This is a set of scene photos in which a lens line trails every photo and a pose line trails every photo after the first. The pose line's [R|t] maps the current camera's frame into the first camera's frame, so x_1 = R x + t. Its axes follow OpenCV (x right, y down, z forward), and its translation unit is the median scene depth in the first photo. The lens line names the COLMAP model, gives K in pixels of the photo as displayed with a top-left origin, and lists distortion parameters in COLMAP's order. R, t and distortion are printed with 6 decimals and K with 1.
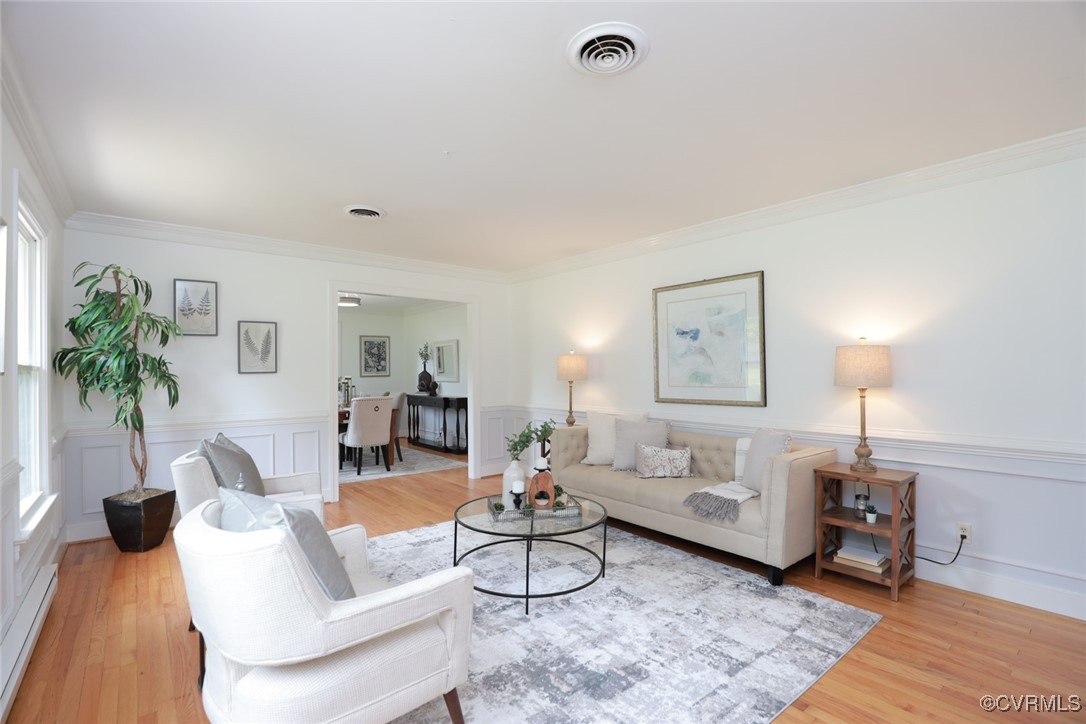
lens RADIAL K [[502.0, 0, 543.1], [0, 502.0, 369.8], [0, 0, 1]] dist [-0.031924, 0.002839]
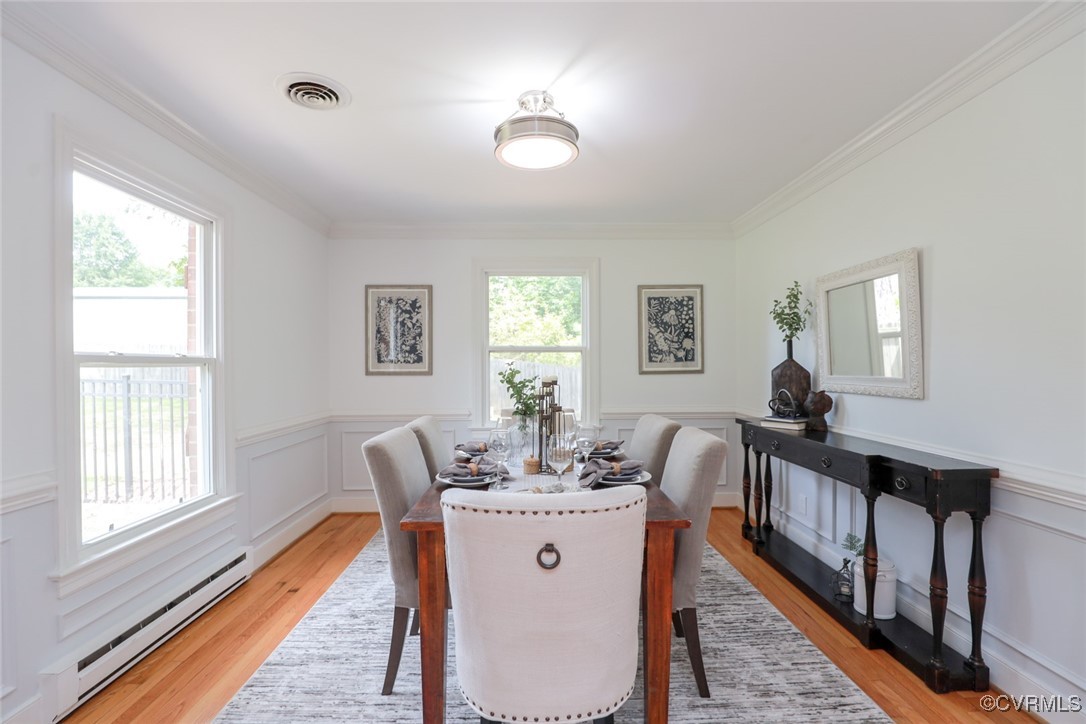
lens RADIAL K [[502.0, 0, 543.3], [0, 502.0, 367.1], [0, 0, 1]] dist [-0.031924, 0.002839]
pose [[0.789354, 0.003661, -0.613927, -0.151710], [0.001929, 0.999962, 0.008443, 0.003875], [0.613935, -0.007849, 0.789317, 0.589300]]
